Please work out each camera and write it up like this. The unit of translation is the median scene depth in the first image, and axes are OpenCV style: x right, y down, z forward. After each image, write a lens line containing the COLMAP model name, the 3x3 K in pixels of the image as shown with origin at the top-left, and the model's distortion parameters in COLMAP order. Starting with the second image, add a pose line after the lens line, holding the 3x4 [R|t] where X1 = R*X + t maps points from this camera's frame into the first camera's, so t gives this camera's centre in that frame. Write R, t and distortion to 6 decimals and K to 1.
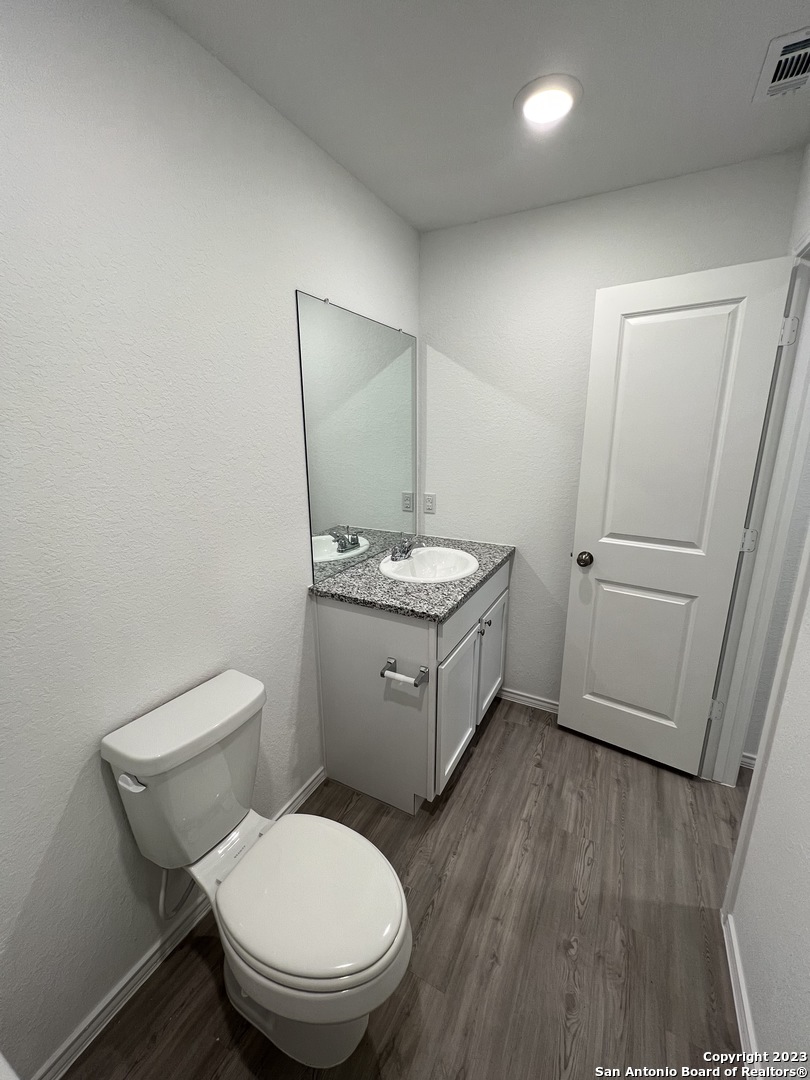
lens RADIAL K [[433.5, 0, 402.8], [0, 433.5, 538.0], [0, 0, 1]] dist [0.002069, -0.001034]
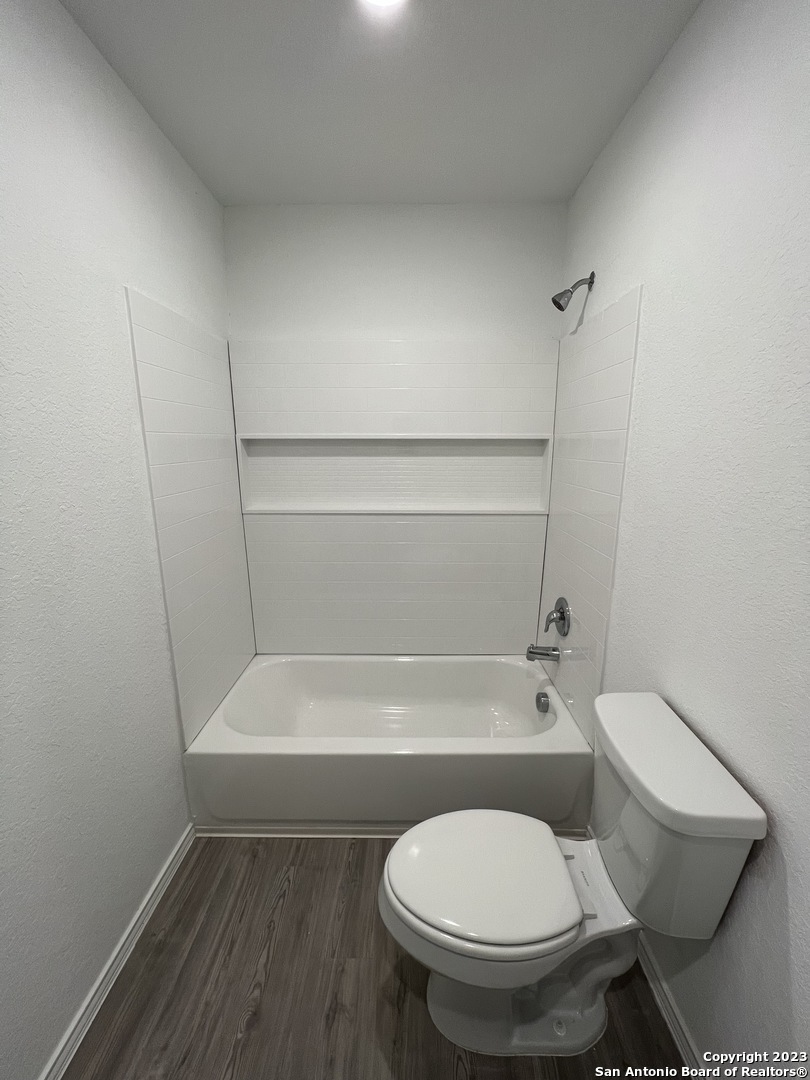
lens RADIAL K [[433.5, 0, 409.9], [0, 433.5, 536.8], [0, 0, 1]] dist [0.002069, -0.001034]
pose [[-0.885312, 0.098150, -0.454521, 0.248541], [-0.115015, 0.900876, 0.418561, -0.218365], [0.450549, 0.422834, -0.786268, 1.073031]]
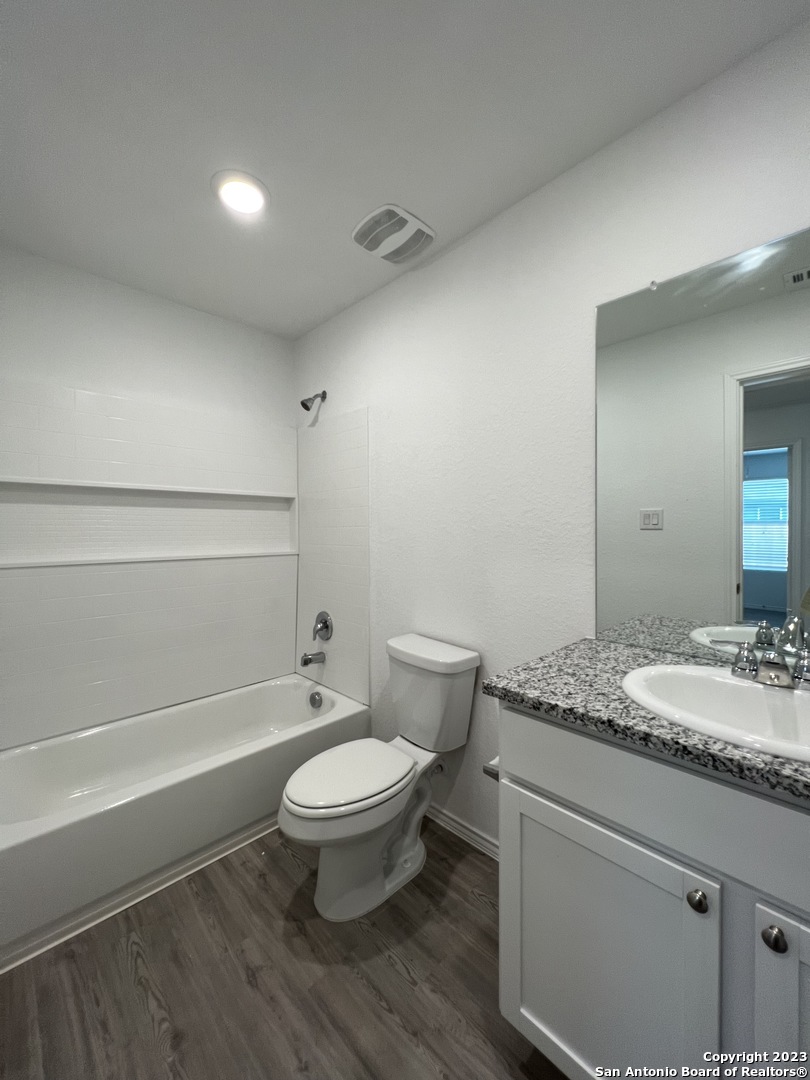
lens RADIAL K [[428.7, 0, 406.9], [0, 428.7, 537.8], [0, 0, 1]] dist [0.001956, -0.000172]
pose [[-0.303933, 0.022372, -0.952431, 0.816427], [-0.228975, 0.968705, 0.095823, -0.088110], [0.924768, 0.247207, -0.289299, 1.071633]]
